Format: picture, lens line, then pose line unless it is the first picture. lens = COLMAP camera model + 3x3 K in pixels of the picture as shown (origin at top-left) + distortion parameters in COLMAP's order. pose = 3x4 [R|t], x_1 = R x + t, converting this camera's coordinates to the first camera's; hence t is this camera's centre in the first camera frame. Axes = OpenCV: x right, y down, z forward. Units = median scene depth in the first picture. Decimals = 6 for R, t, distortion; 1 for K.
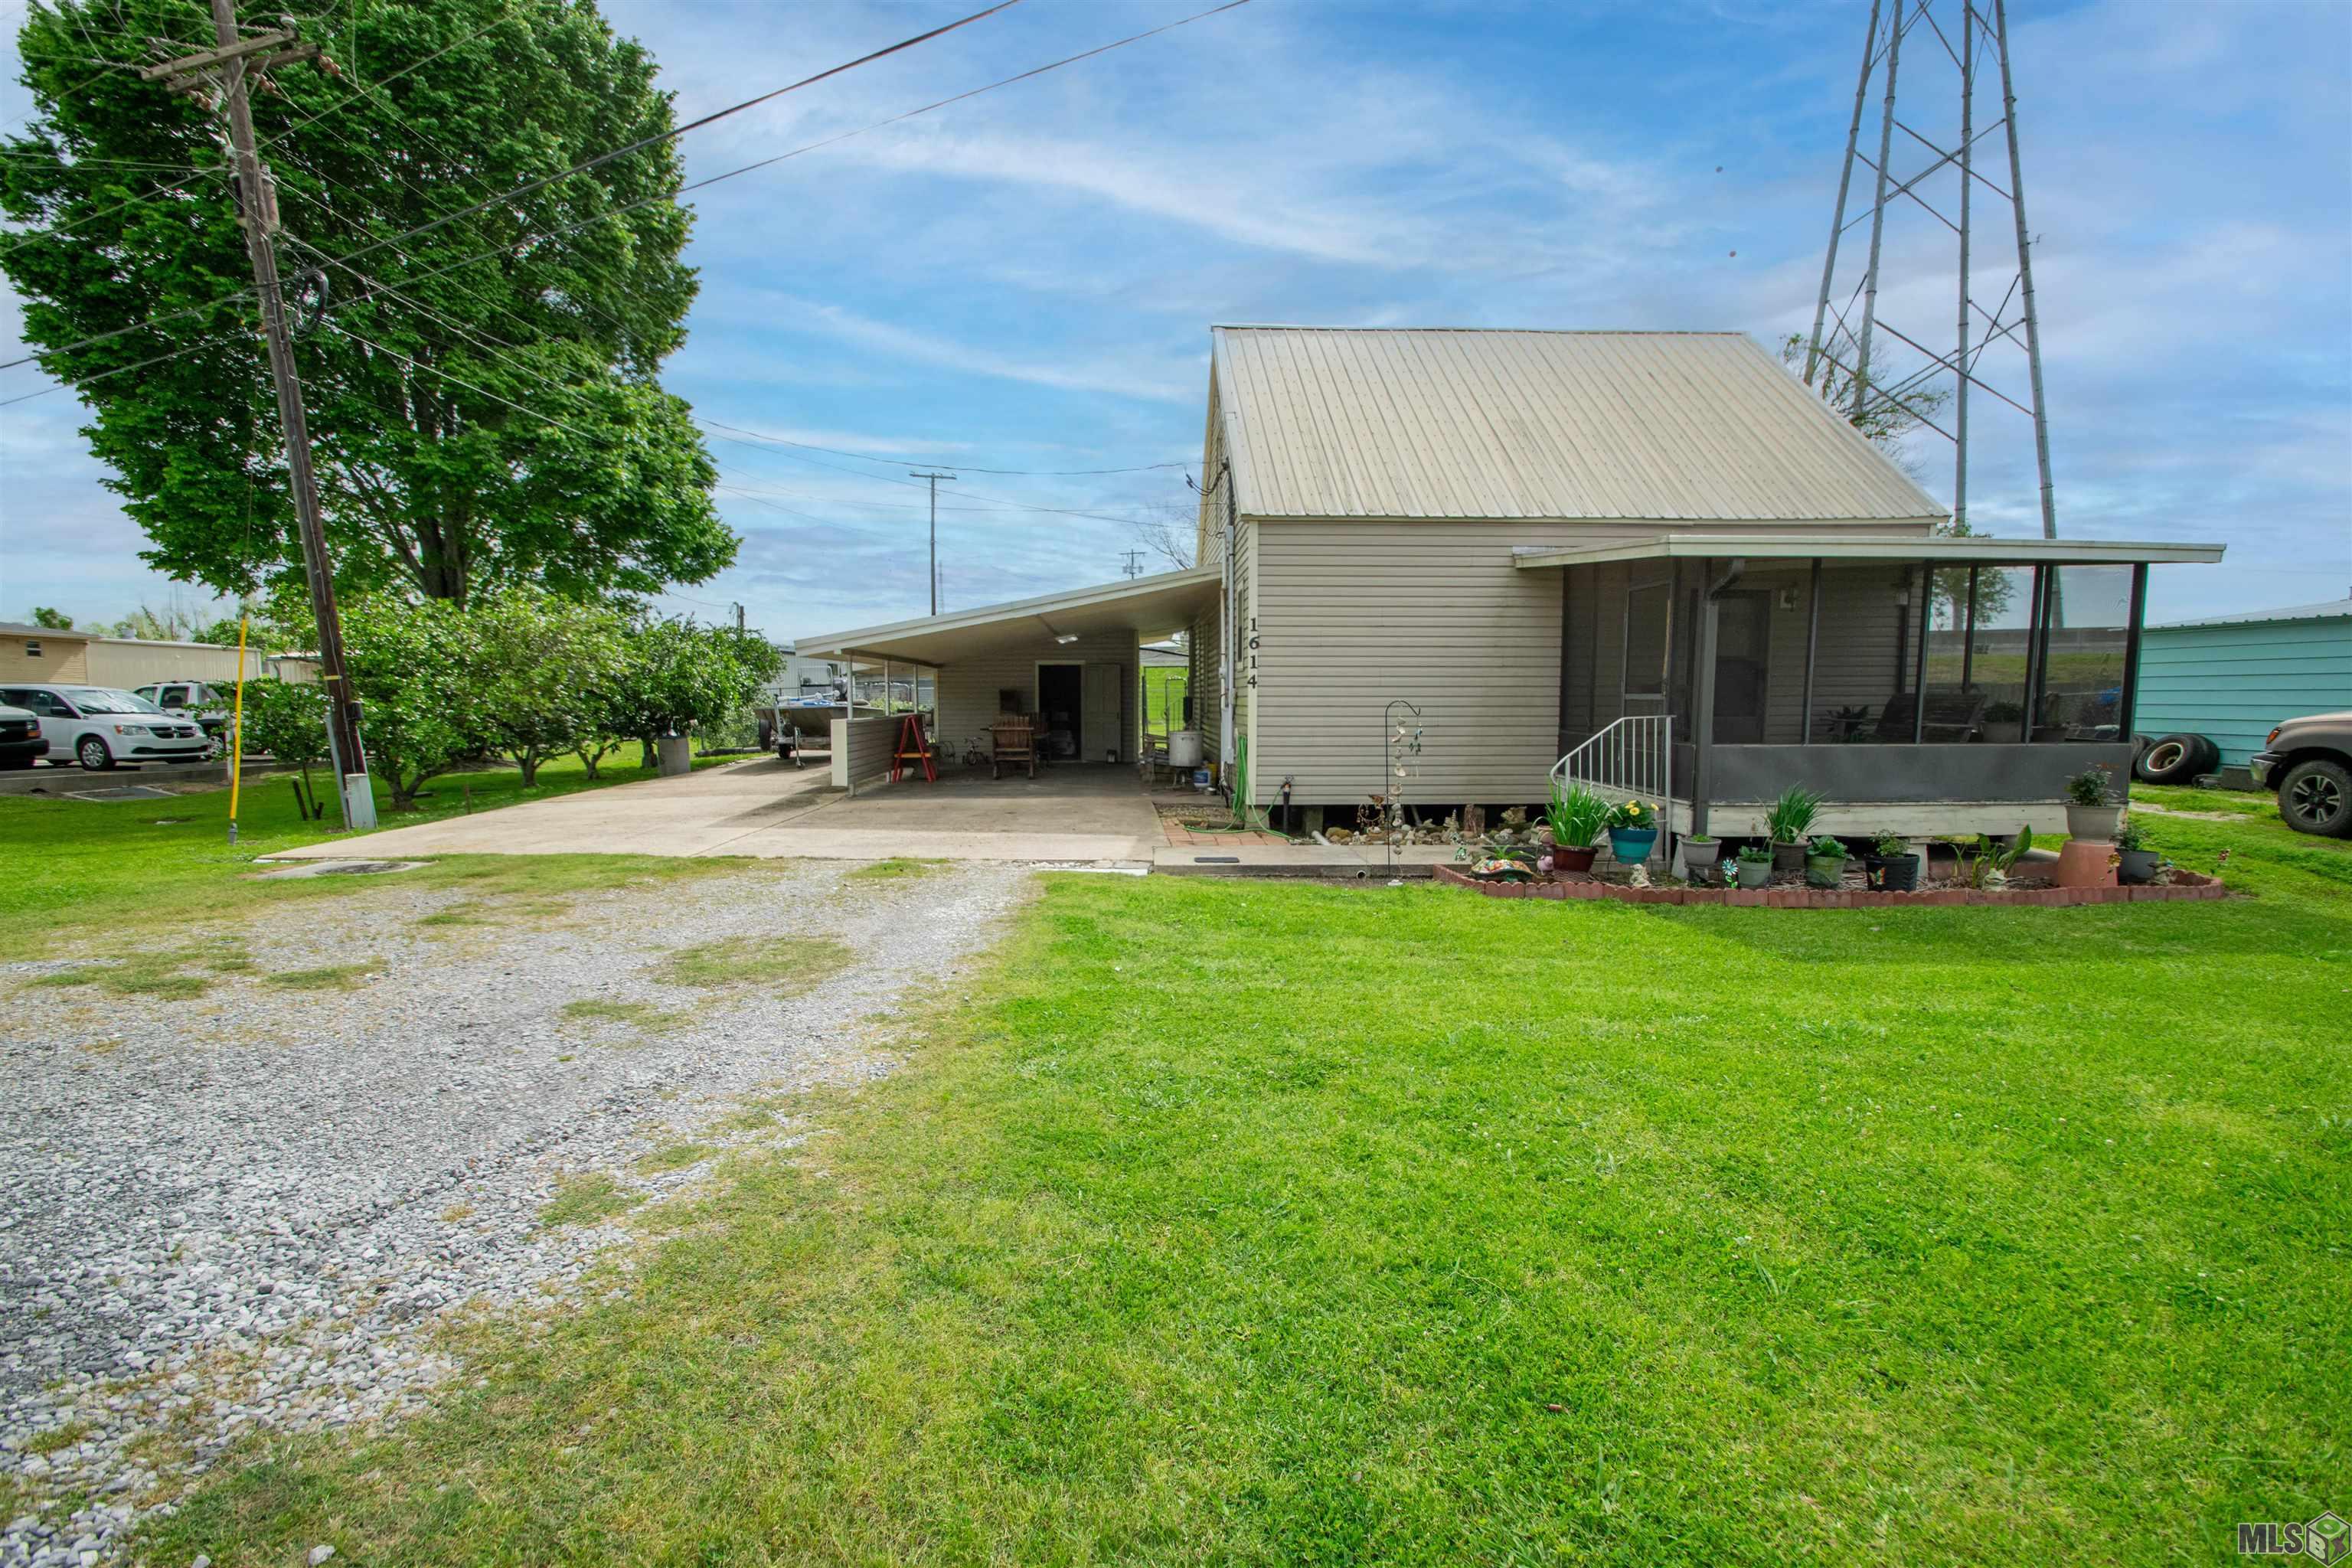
lens RADIAL K [[1078.7, 0, 1187.4], [0, 1078.7, 809.7], [0, 0, 1]] dist [0.003586, -0.011274]
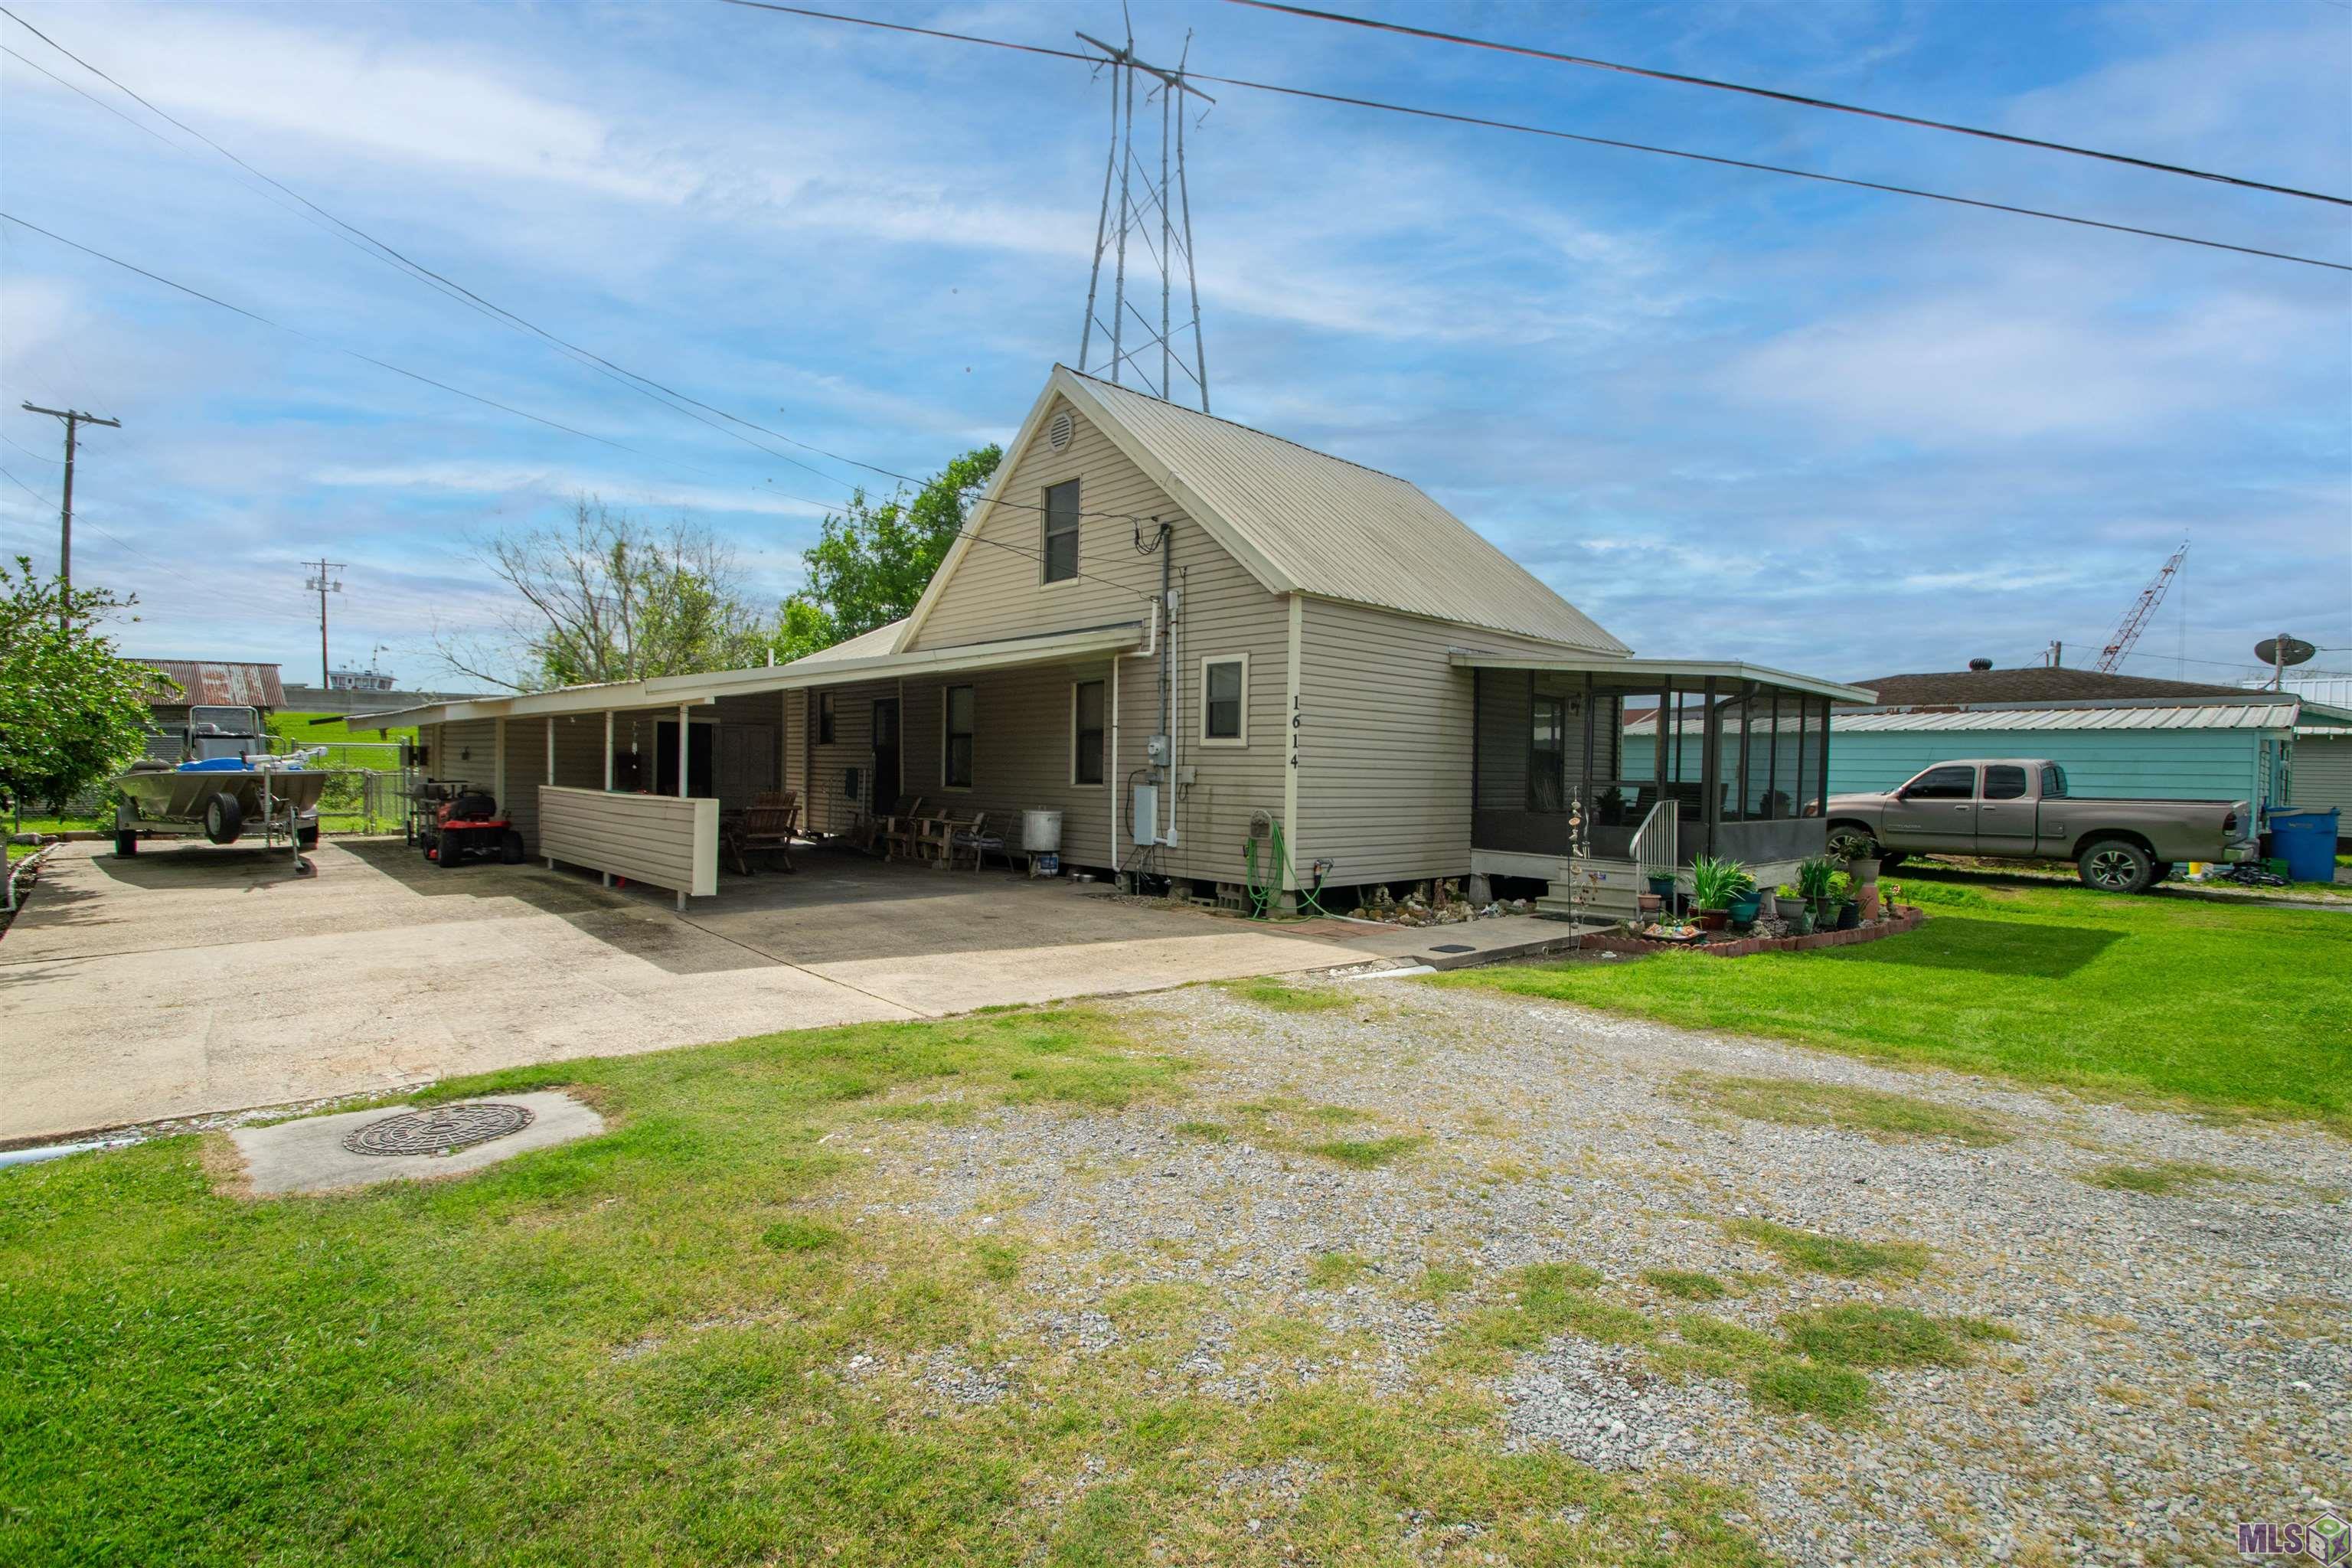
lens RADIAL K [[1086.2, 0, 1192.5], [0, 1086.2, 818.8], [0, 0, 1]] dist [0.001089, 0.000180]
pose [[0.767634, -0.012978, 0.640758, -0.552145], [0.047153, 0.998229, -0.036272, -0.032477], [-0.639152, 0.058057, 0.766886, 0.278068]]
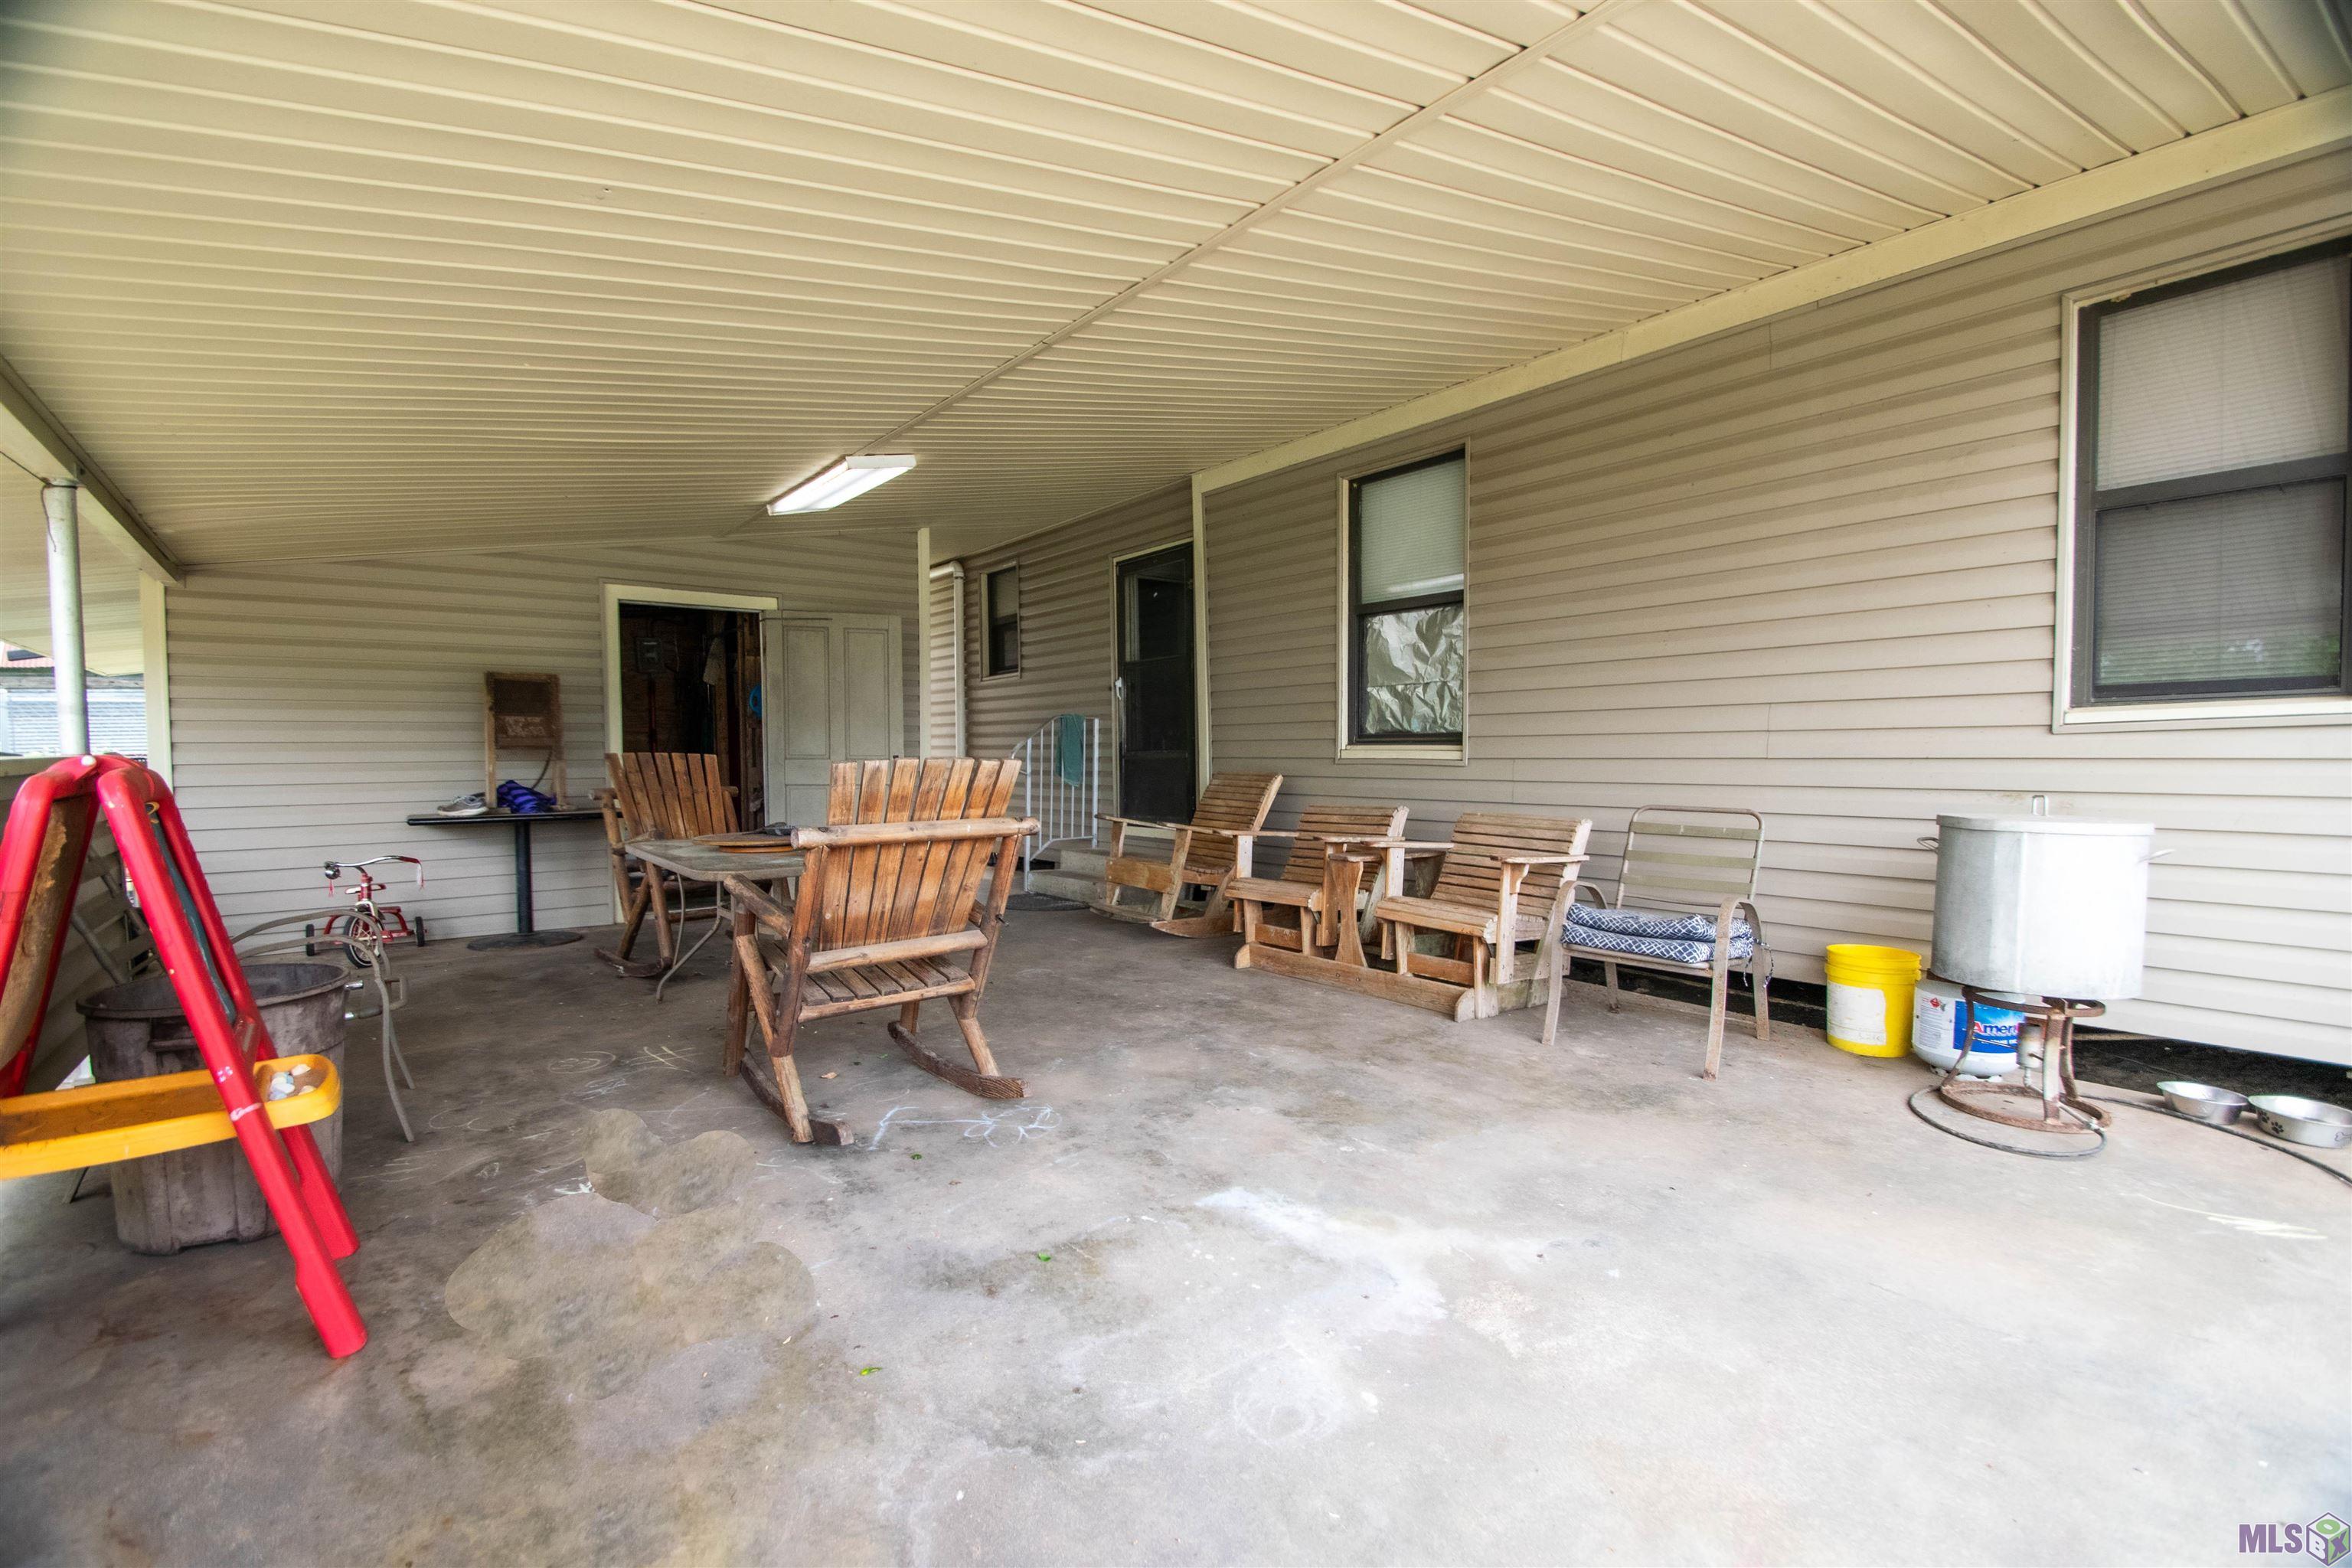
lens RADIAL K [[1078.7, 0, 1187.4], [0, 1078.7, 809.7], [0, 0, 1]] dist [0.003586, -0.011274]
pose [[0.828106, -0.031388, 0.559693, -0.288949], [0.059189, 0.997746, -0.031620, -0.090507], [-0.557439, 0.059312, 0.828097, 1.070227]]
